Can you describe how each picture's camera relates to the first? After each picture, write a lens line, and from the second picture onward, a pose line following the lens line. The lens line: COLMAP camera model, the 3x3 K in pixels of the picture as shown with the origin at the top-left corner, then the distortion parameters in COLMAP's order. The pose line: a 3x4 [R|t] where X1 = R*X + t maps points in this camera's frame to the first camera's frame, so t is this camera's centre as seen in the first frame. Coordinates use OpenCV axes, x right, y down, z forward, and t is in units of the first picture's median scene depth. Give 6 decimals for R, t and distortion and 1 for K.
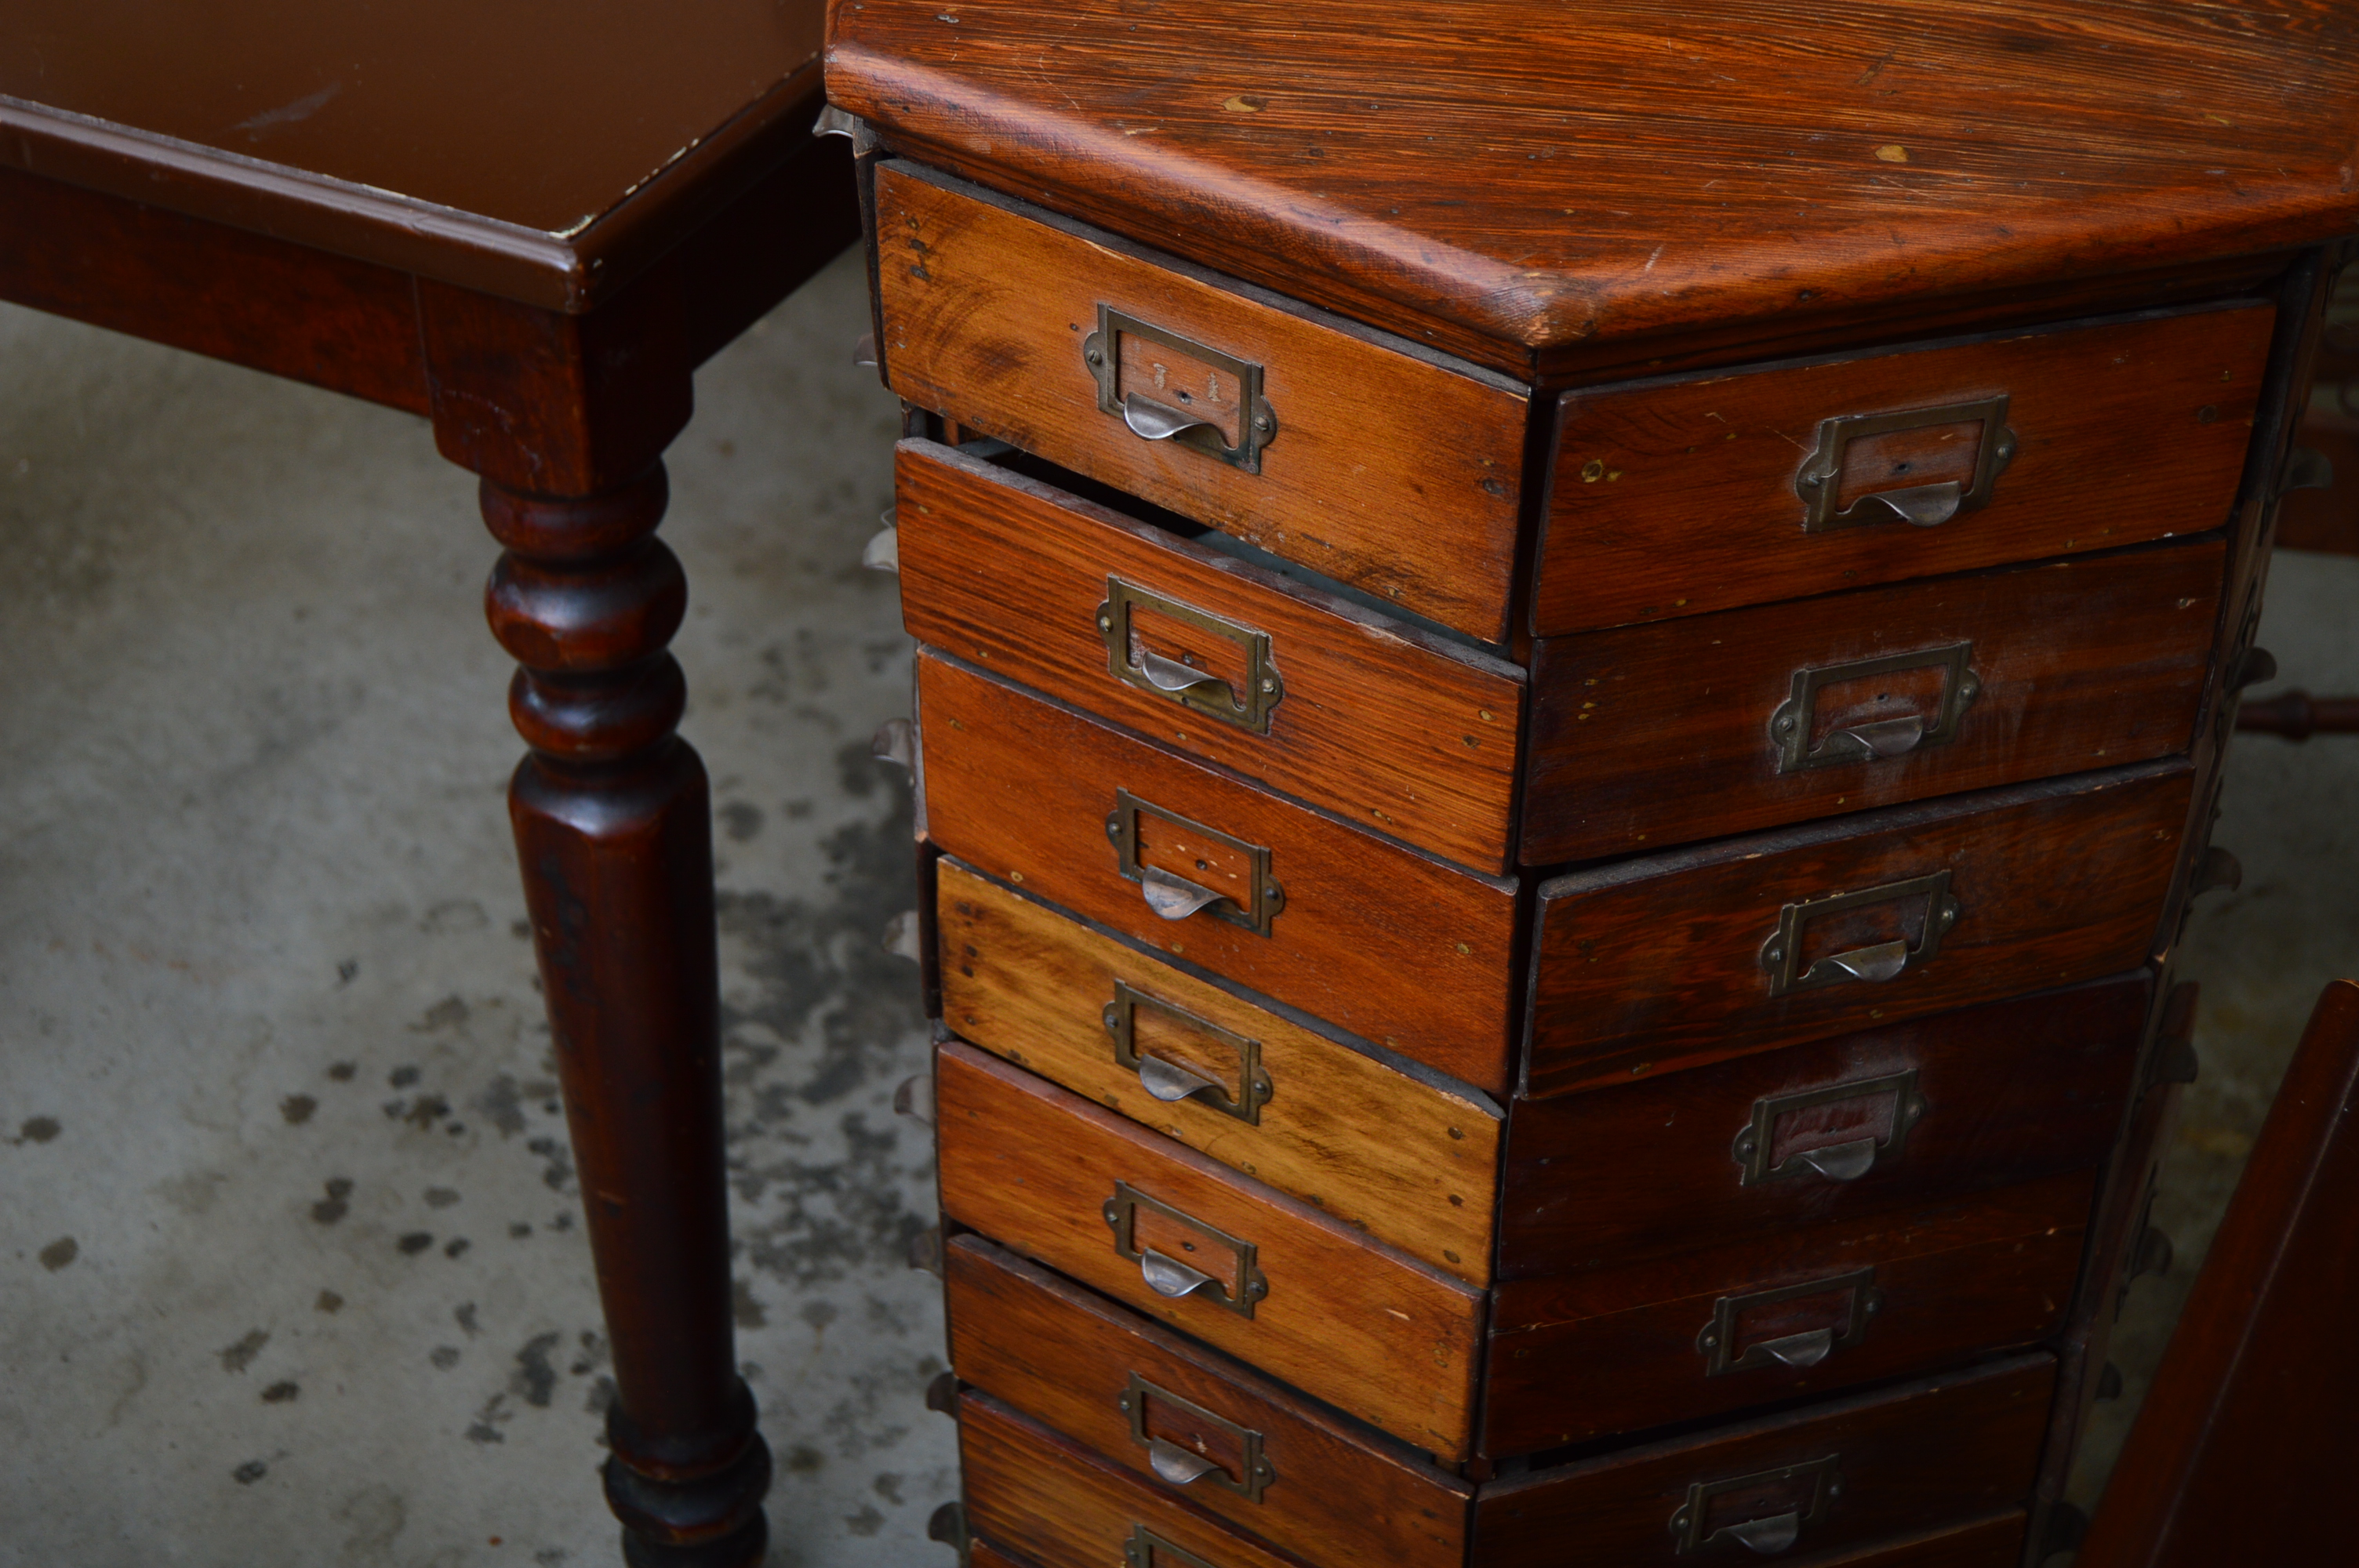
lens RADIAL K [[3347.4, 0, 1179.5], [0, 3347.4, 784.0], [0, 0, 1]] dist [-0.029246, -0.054504]
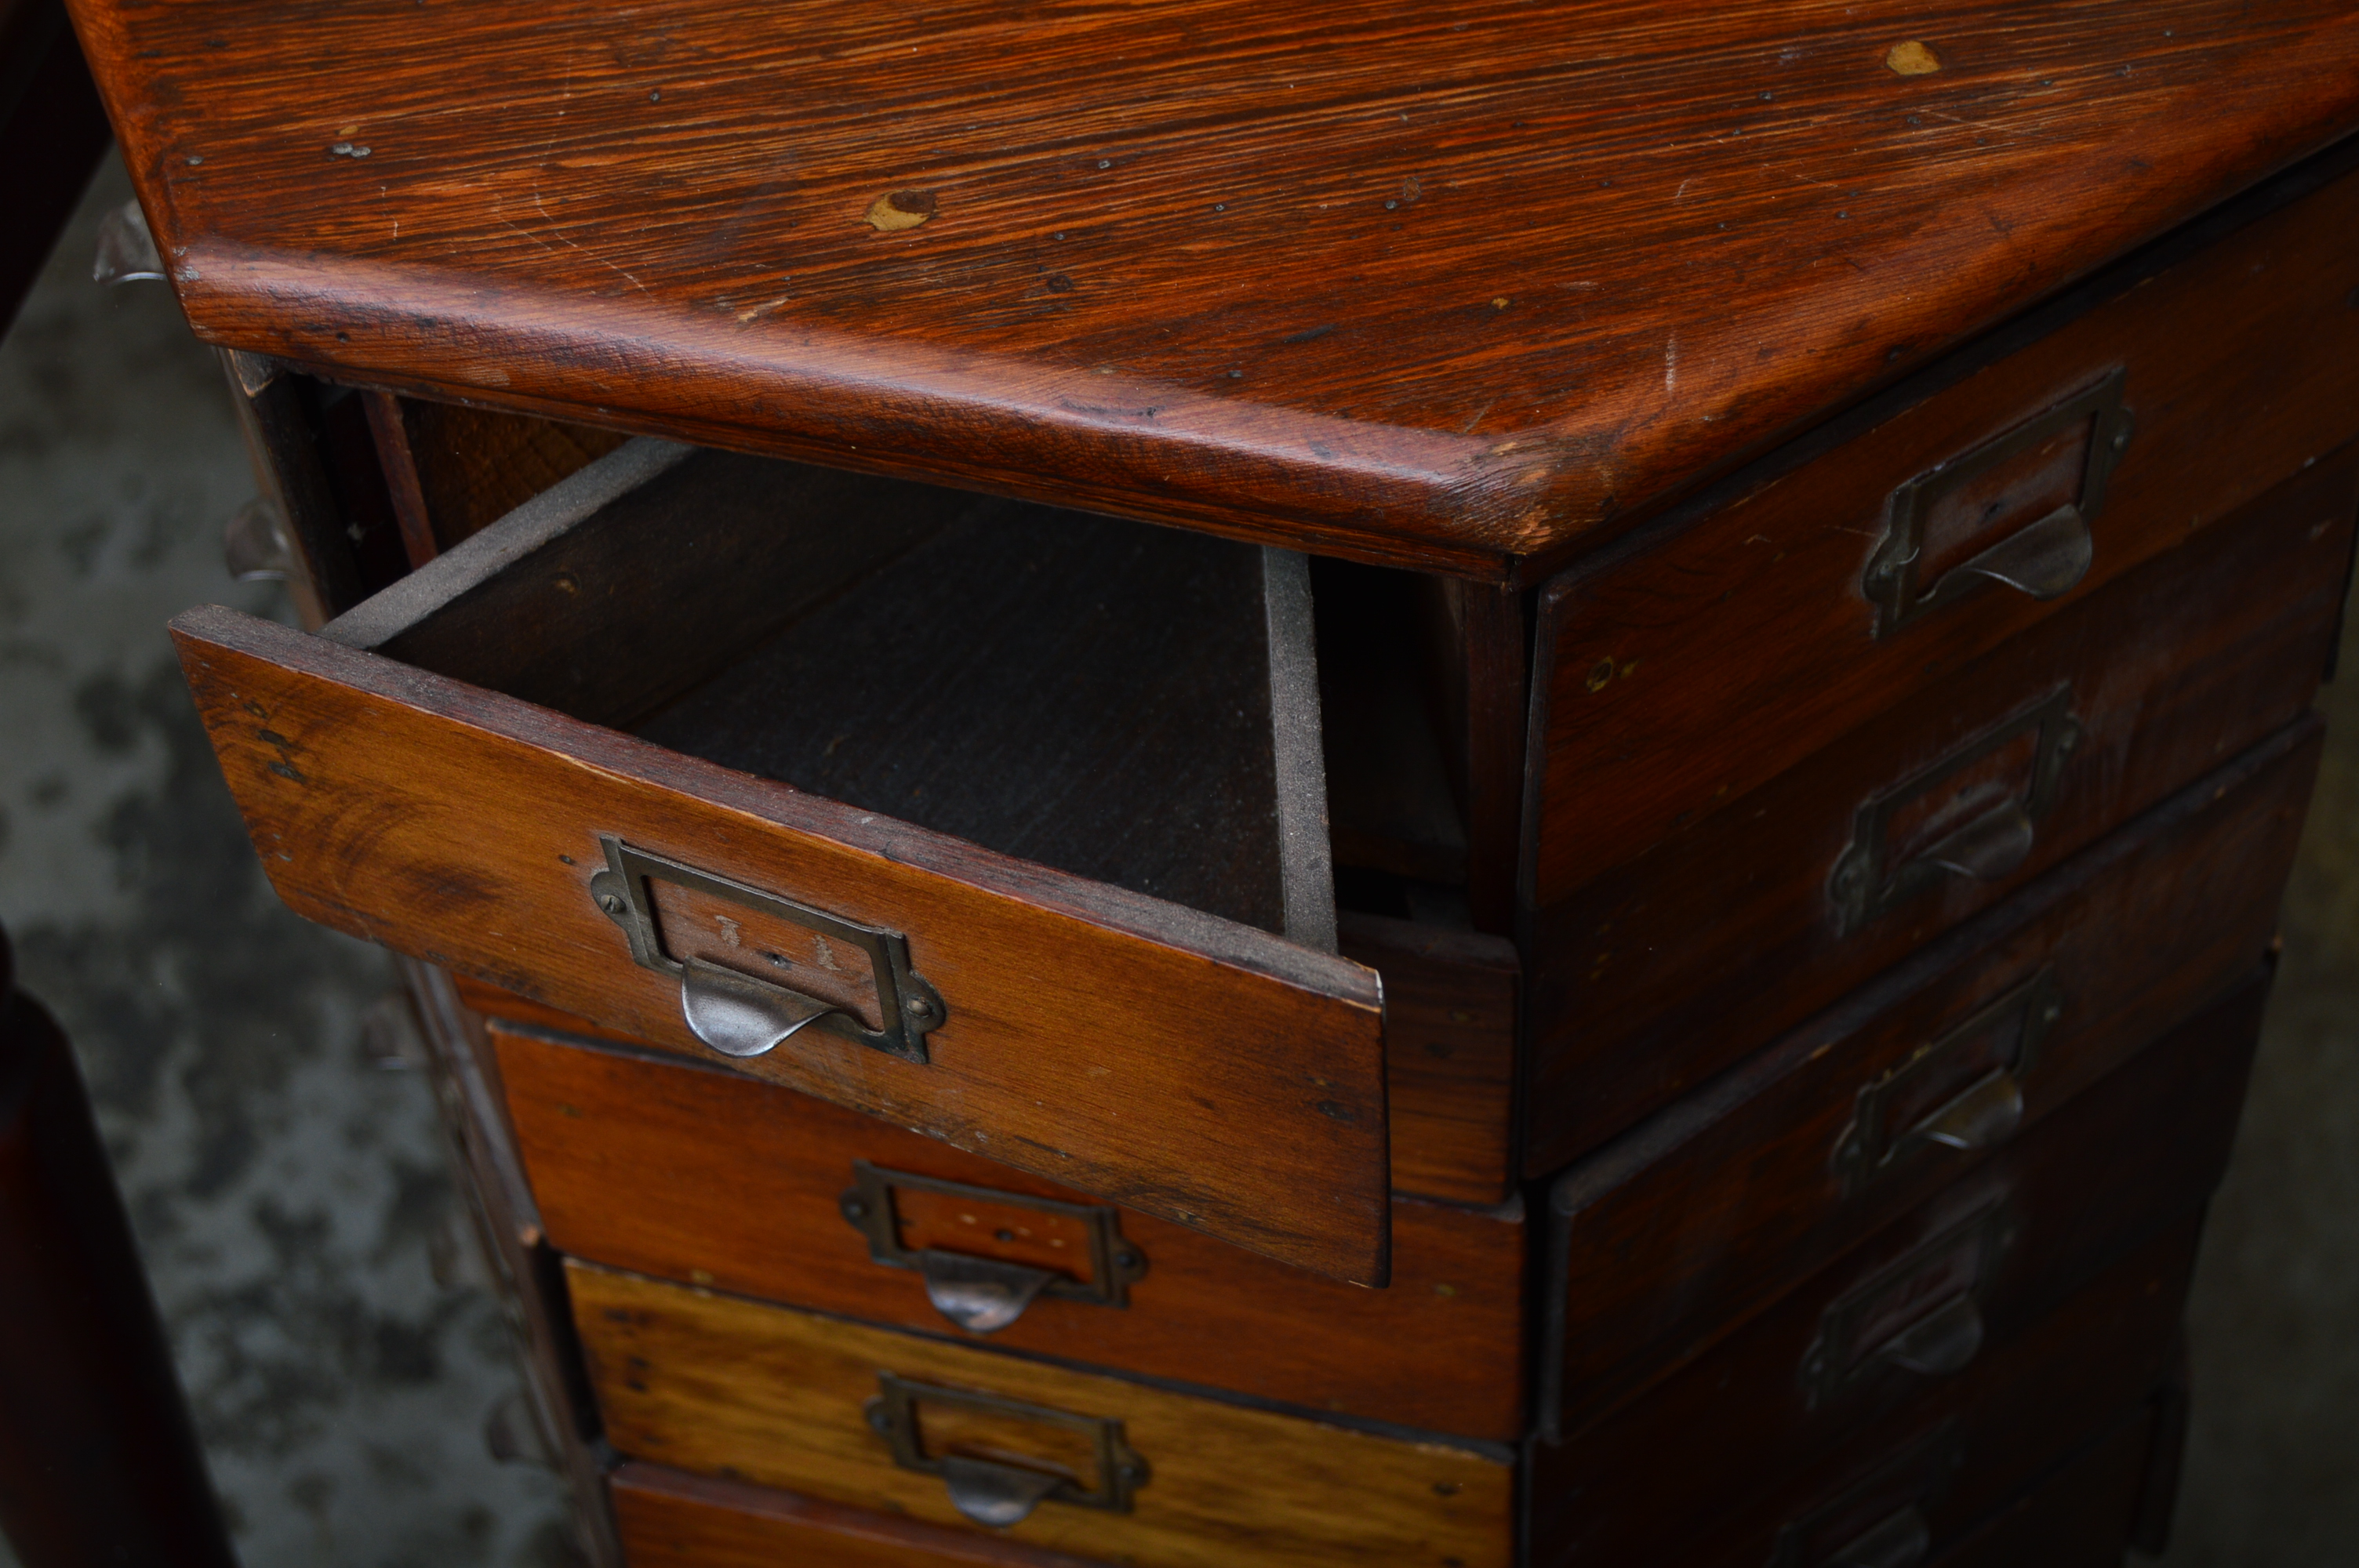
lens RADIAL K [[3795.0, 0, 1110.1], [0, 3795.0, 786.3], [0, 0, 1]] dist [-0.025644, -0.017753]
pose [[0.947748, -0.267379, 0.174016, -0.089495], [0.239749, 0.956813, 0.164408, -0.199746], [-0.210460, -0.114098, 0.970921, 0.296516]]
